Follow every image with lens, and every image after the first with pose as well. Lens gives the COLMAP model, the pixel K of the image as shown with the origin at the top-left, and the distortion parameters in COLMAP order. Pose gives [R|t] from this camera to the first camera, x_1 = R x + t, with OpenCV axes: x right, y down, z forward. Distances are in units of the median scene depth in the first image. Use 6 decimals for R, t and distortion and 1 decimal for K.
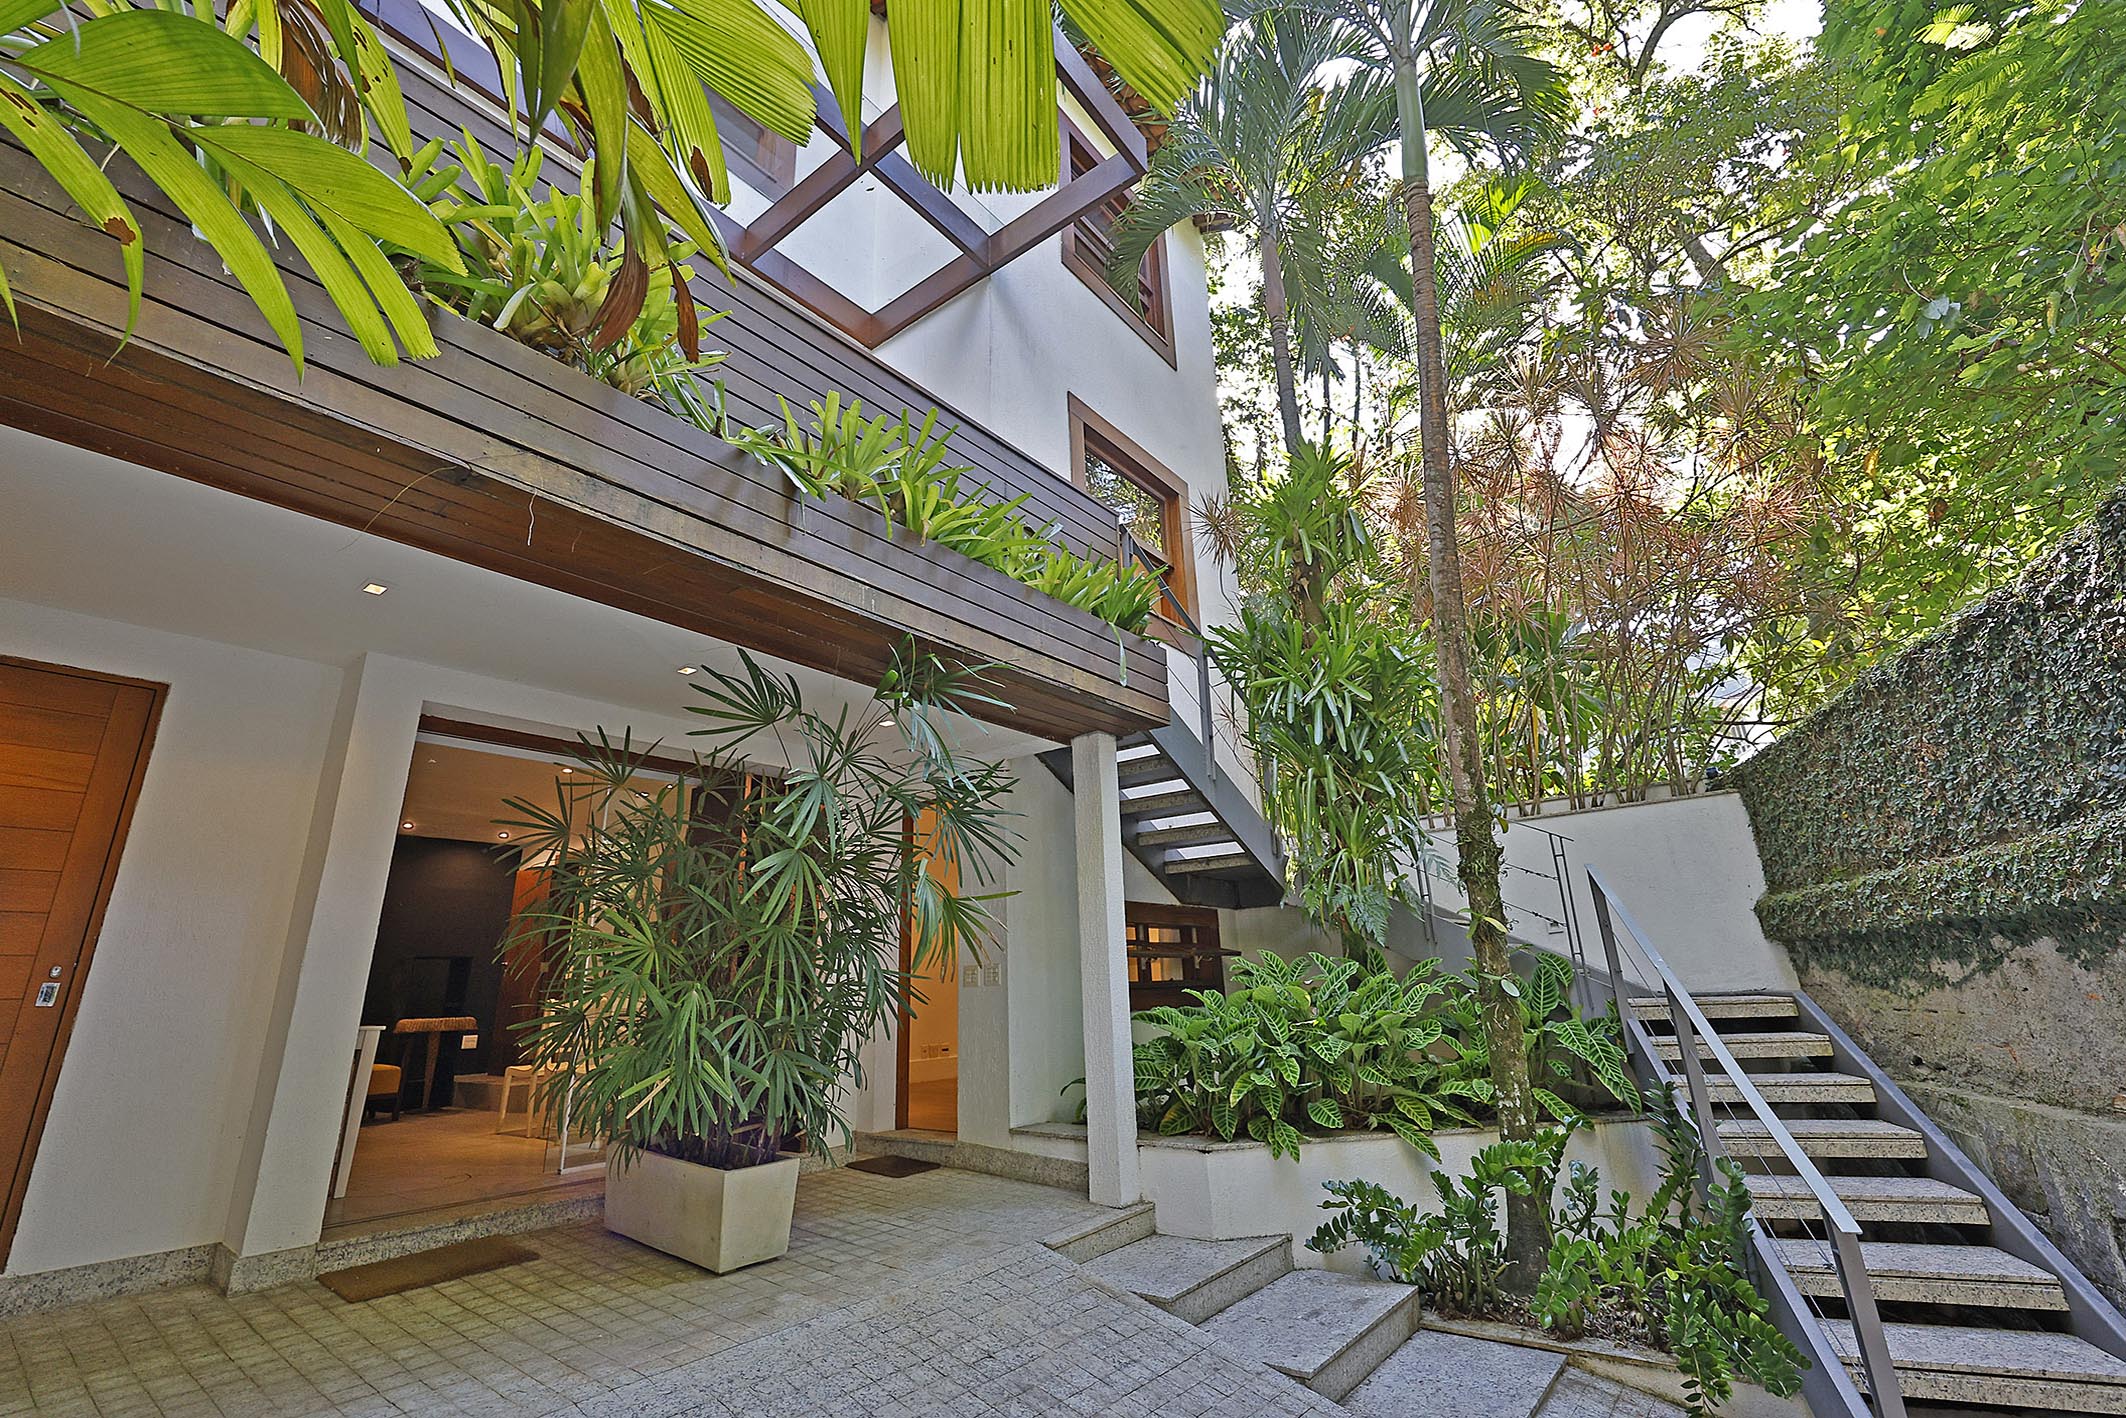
lens RADIAL K [[906.2, 0, 1060.9], [0, 906.2, 709.7], [0, 0, 1]] dist [0.000631, -0.000347]
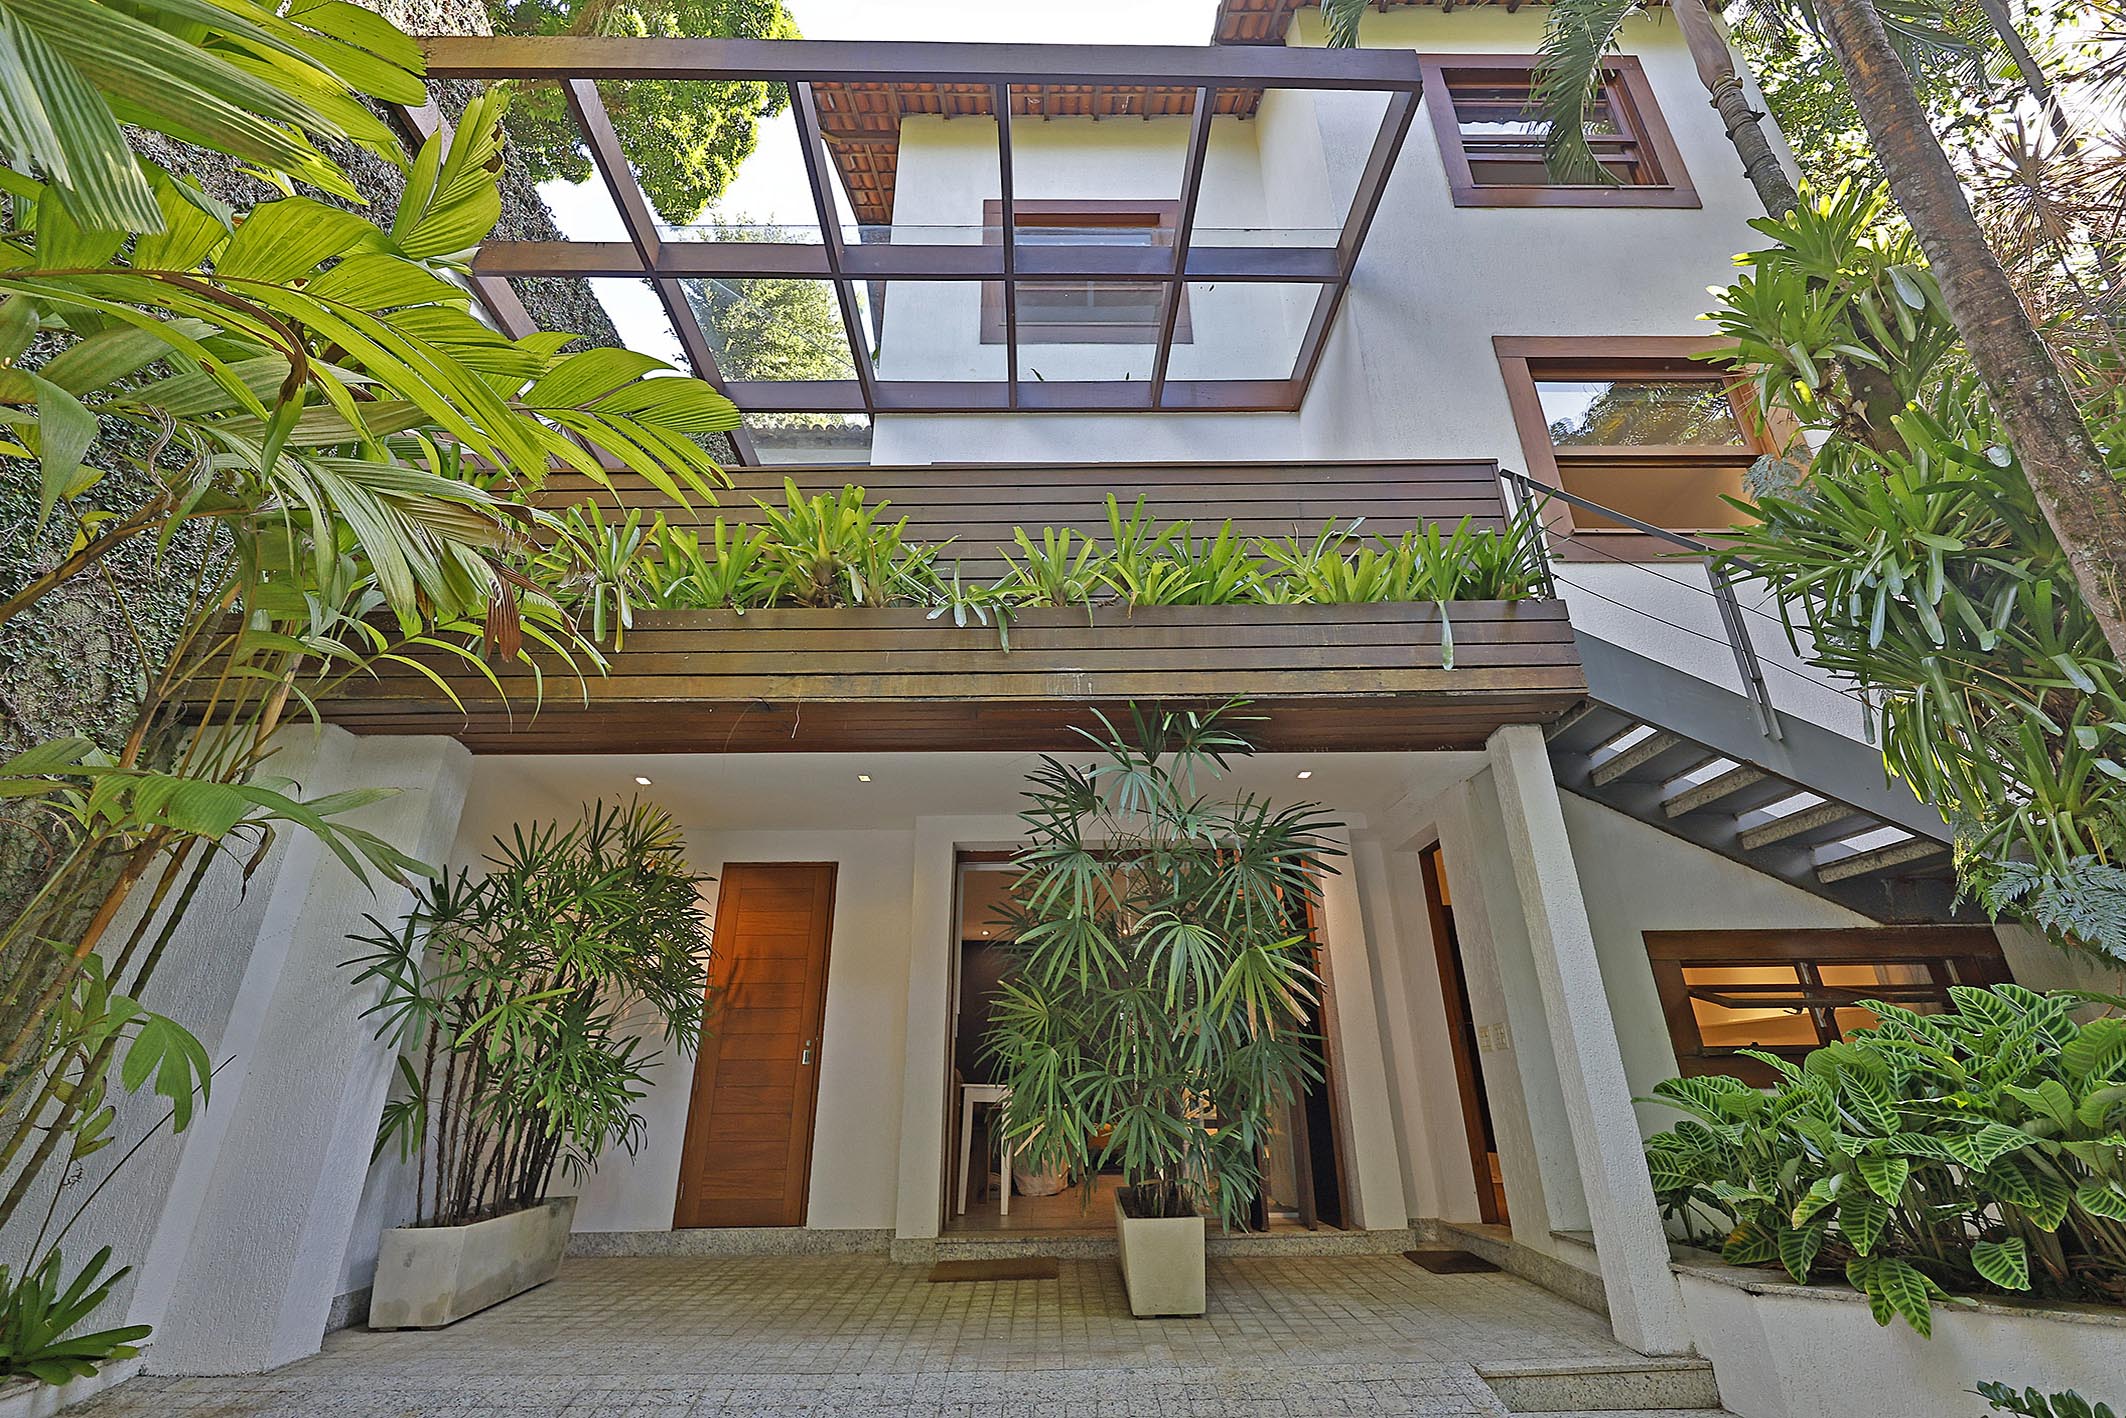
lens RADIAL K [[906.2, 0, 1060.9], [0, 906.2, 709.7], [0, 0, 1]] dist [0.000631, -0.000347]
pose [[0.633643, -0.284593, -0.719377, 0.439827], [0.222479, 0.957631, -0.182883, 0.082153], [0.740945, -0.044164, 0.670112, 0.187351]]
